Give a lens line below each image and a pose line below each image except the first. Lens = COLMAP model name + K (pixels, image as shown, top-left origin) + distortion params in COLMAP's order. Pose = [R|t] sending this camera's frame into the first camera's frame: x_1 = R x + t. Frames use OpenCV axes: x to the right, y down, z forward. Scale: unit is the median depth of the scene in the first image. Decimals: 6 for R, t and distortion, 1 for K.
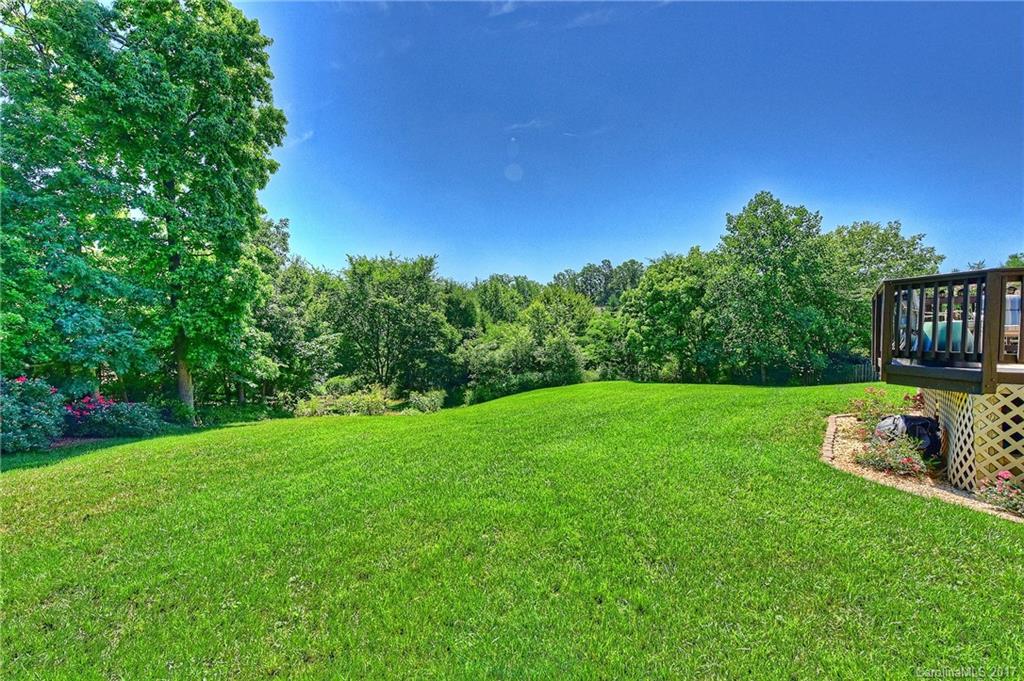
lens RADIAL K [[449.9, 0, 509.7], [0, 449.9, 342.6], [0, 0, 1]] dist [-0.003908, -0.000552]
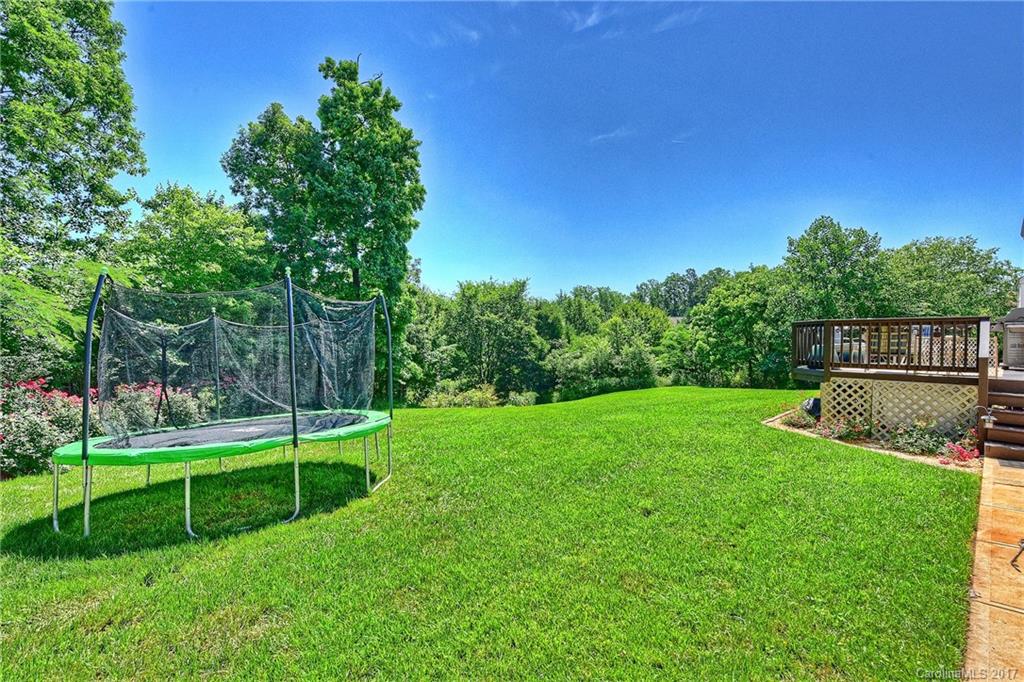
lens RADIAL K [[449.9, 0, 512.9], [0, 449.9, 349.1], [0, 0, 1]] dist [-0.003908, -0.000552]
pose [[0.984197, 0.001303, -0.177073, 0.007988], [-0.001887, 0.999993, -0.003133, -0.004090], [0.177068, 0.003417, 0.984193, -0.205902]]
